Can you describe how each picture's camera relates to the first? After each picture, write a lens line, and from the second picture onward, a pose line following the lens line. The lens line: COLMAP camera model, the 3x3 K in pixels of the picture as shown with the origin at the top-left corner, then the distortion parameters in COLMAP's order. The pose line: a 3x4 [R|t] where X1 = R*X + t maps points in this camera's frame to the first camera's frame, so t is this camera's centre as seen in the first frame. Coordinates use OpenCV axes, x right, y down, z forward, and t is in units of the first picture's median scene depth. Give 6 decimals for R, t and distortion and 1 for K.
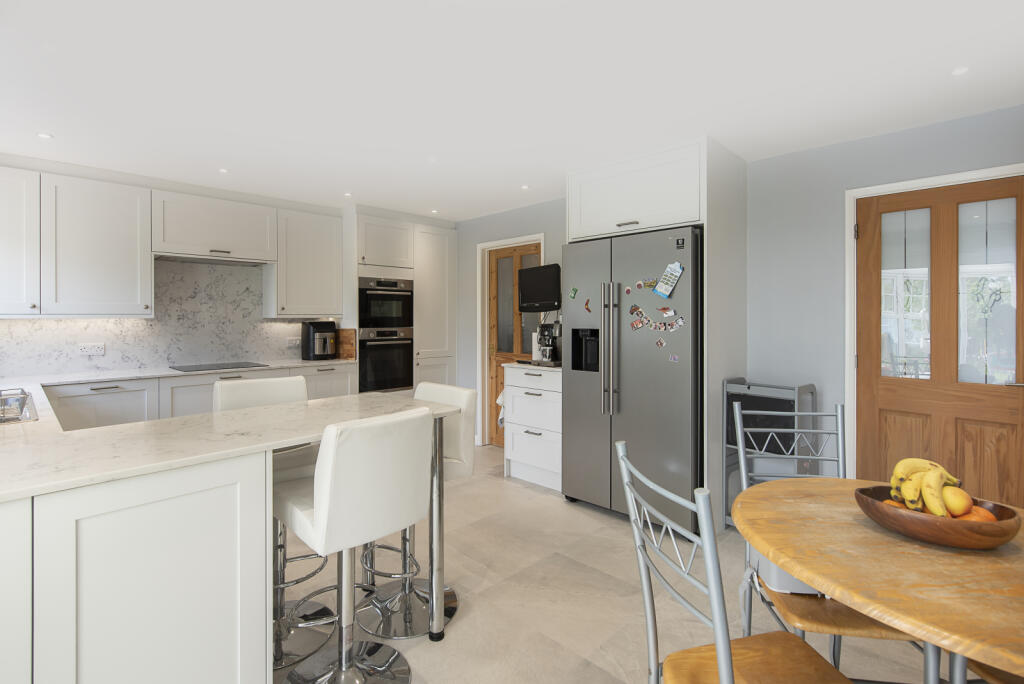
lens RADIAL K [[484.4, 0, 511.7], [0, 484.4, 319.1], [0, 0, 1]] dist [0.001199, 0.000189]
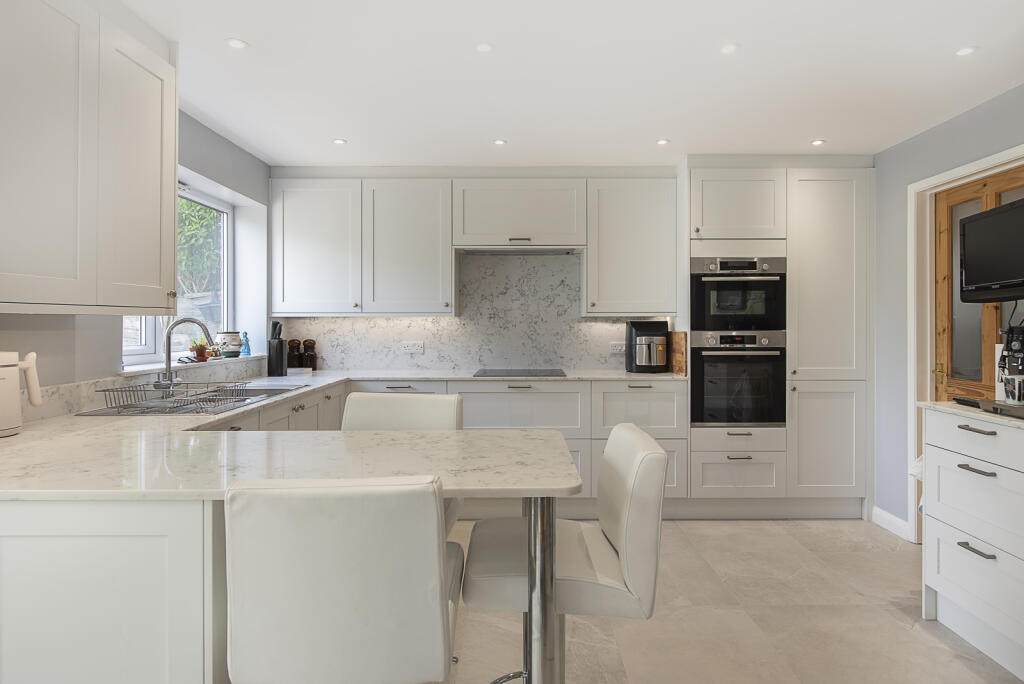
lens RADIAL K [[599.0, 0, 514.1], [0, 599.0, 319.3], [0, 0, 1]] dist [-0.002235, -0.001247]
pose [[0.691033, -0.001270, -0.722822, 0.140041], [-0.001543, 0.999994, -0.003232, 0.005514], [0.722822, 0.003348, 0.691027, 0.224501]]
